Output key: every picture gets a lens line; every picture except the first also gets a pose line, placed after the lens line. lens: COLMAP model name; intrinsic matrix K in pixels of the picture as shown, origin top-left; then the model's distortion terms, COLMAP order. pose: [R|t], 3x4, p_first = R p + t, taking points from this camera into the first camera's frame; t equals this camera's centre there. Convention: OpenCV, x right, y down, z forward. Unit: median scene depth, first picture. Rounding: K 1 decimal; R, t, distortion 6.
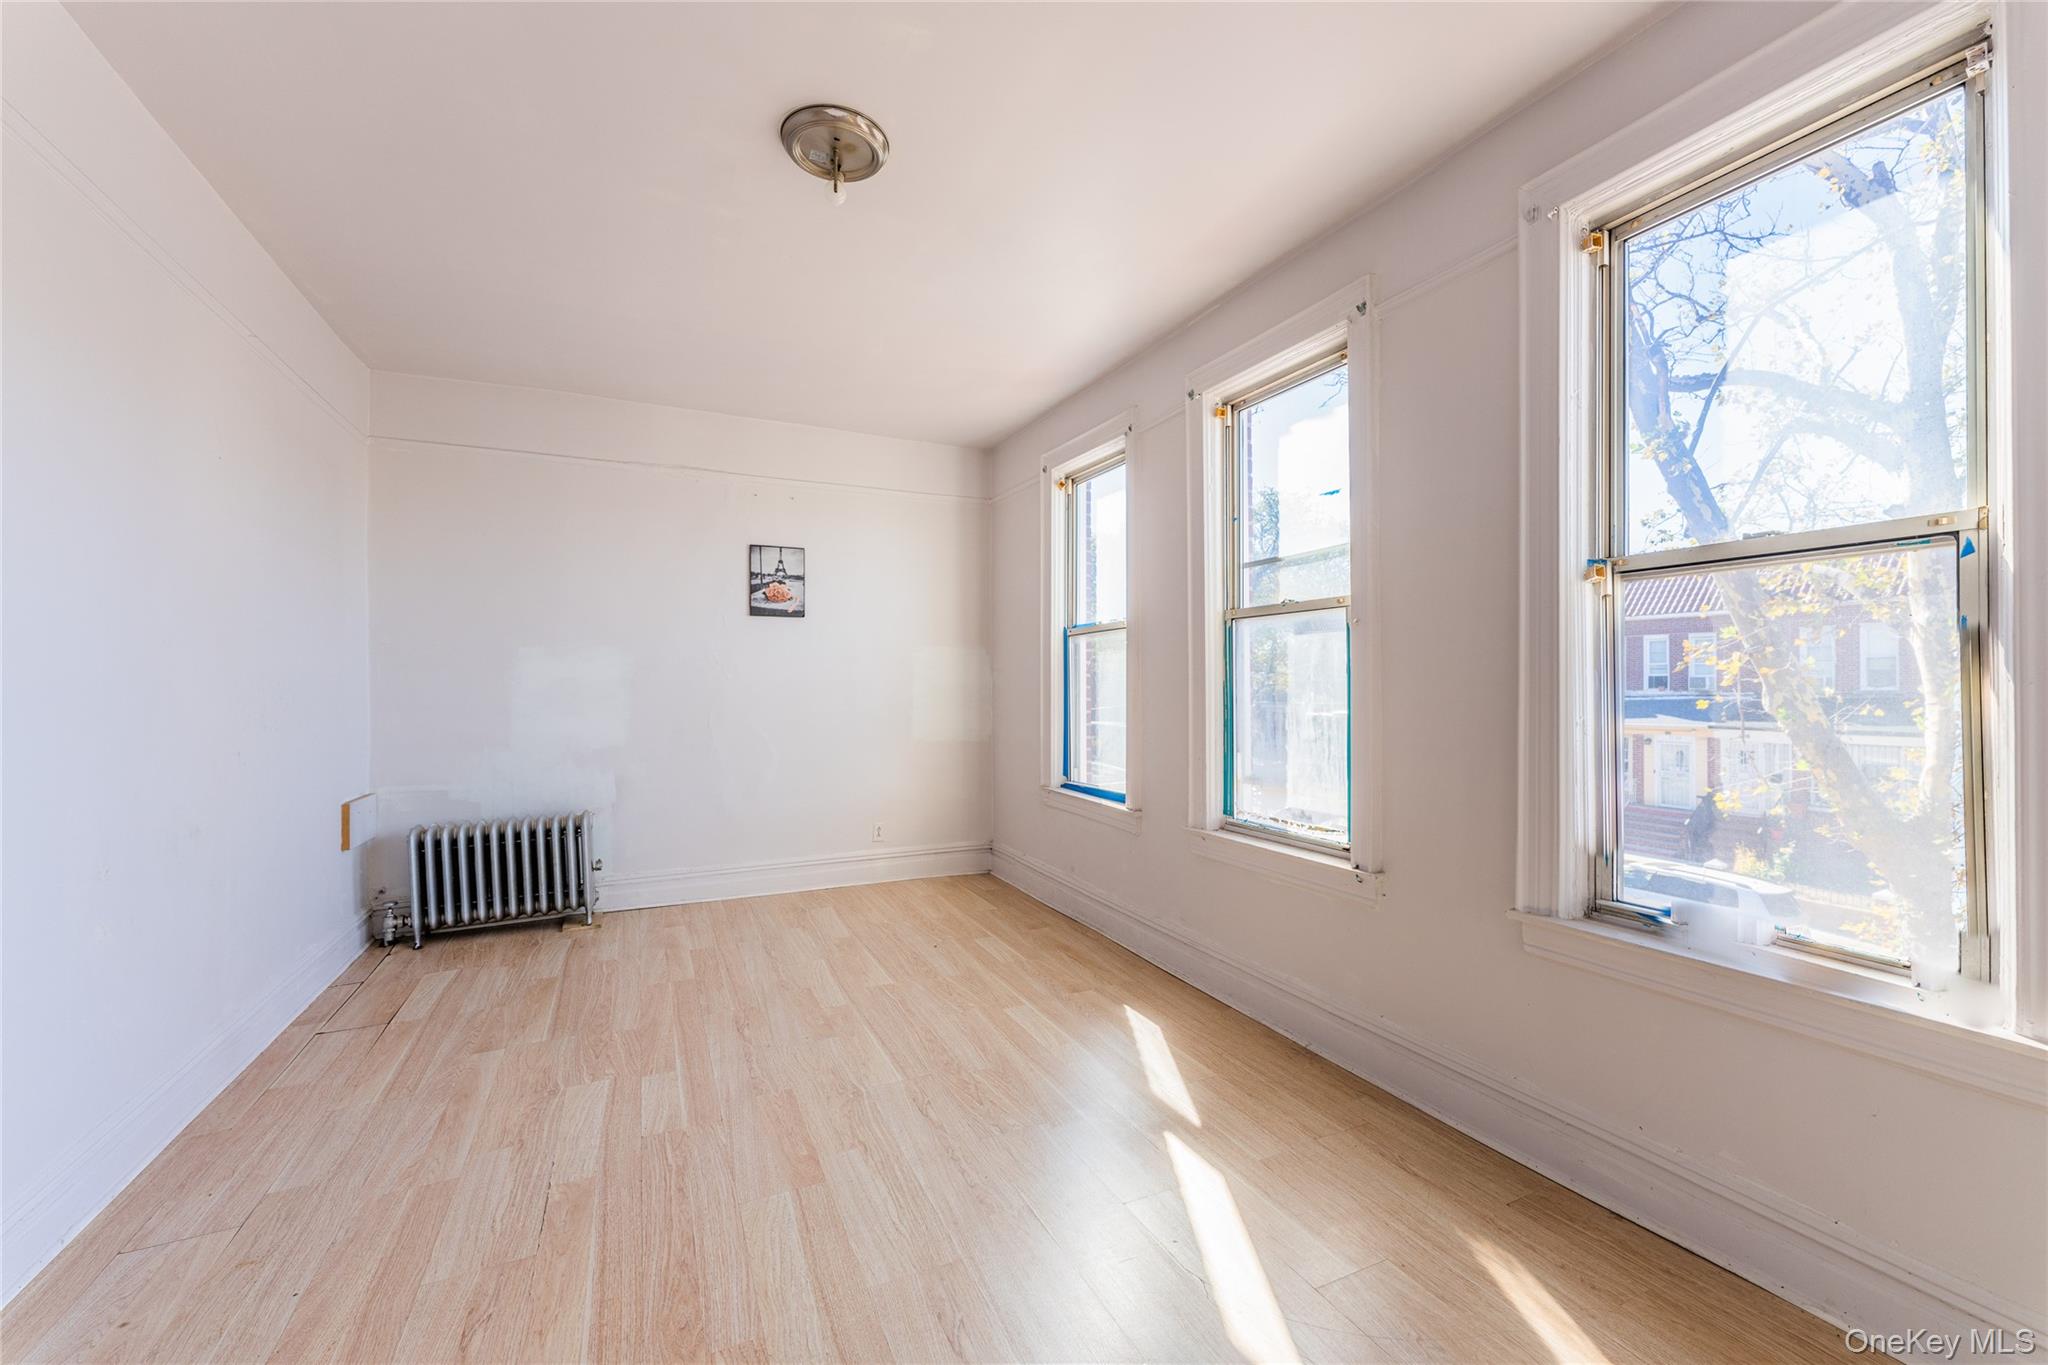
lens RADIAL K [[827.5, 0, 1029.3], [0, 827.5, 692.6], [0, 0, 1]] dist [0.005539, -0.000764]
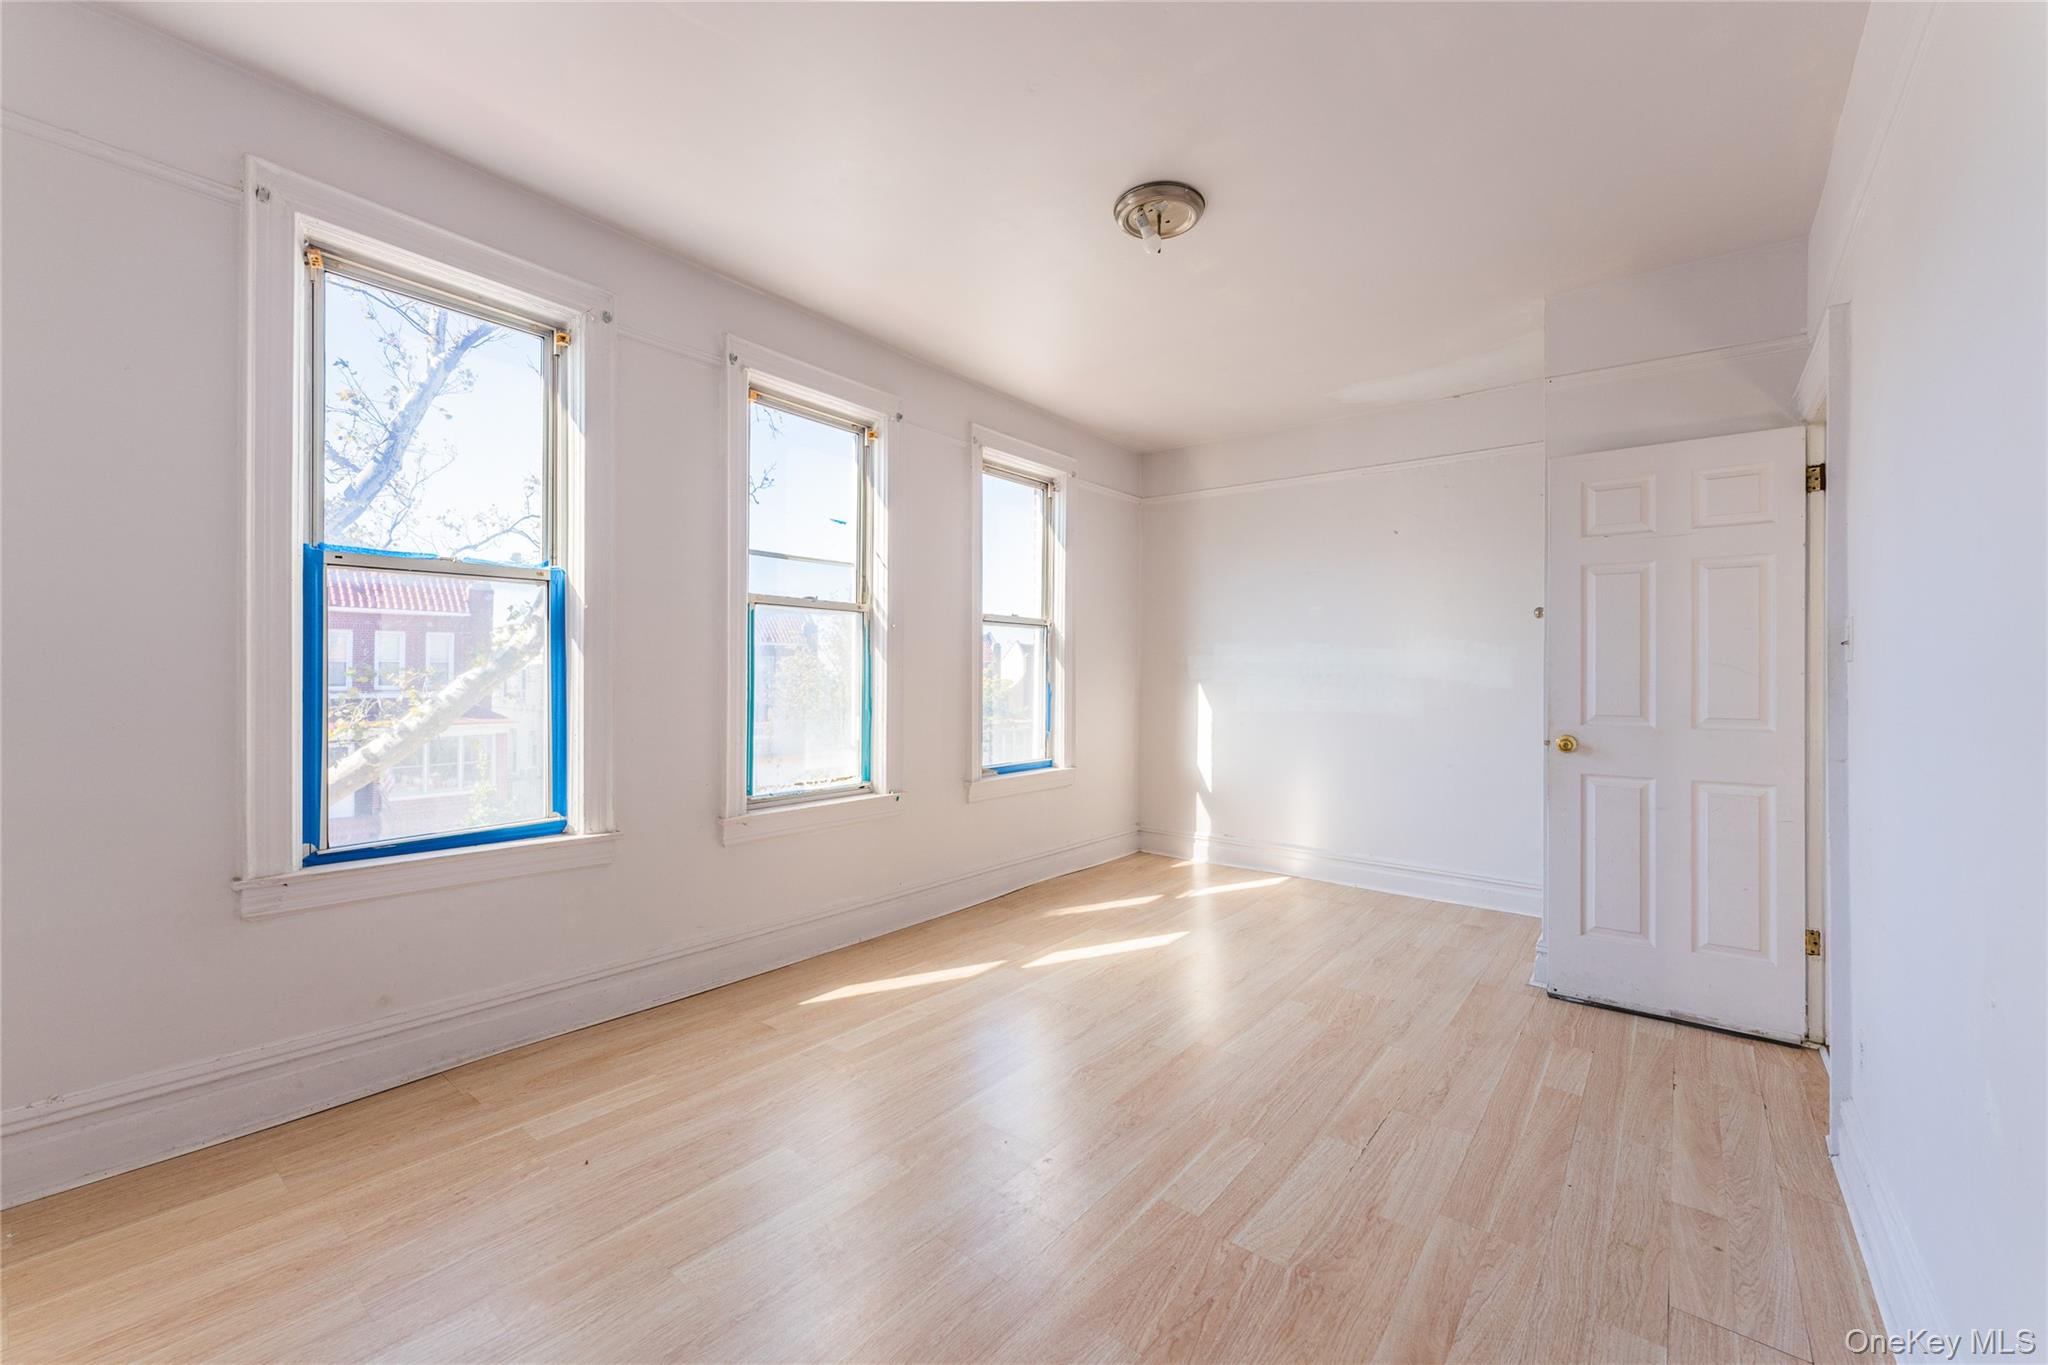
lens RADIAL K [[827.5, 0, 1028.7], [0, 827.5, 670.2], [0, 0, 1]] dist [0.005539, -0.000764]
pose [[-0.446608, -0.004085, 0.894720, -0.881821], [-0.006014, 0.999981, 0.001564, -0.009330], [-0.894709, -0.004683, -0.446624, 1.230841]]
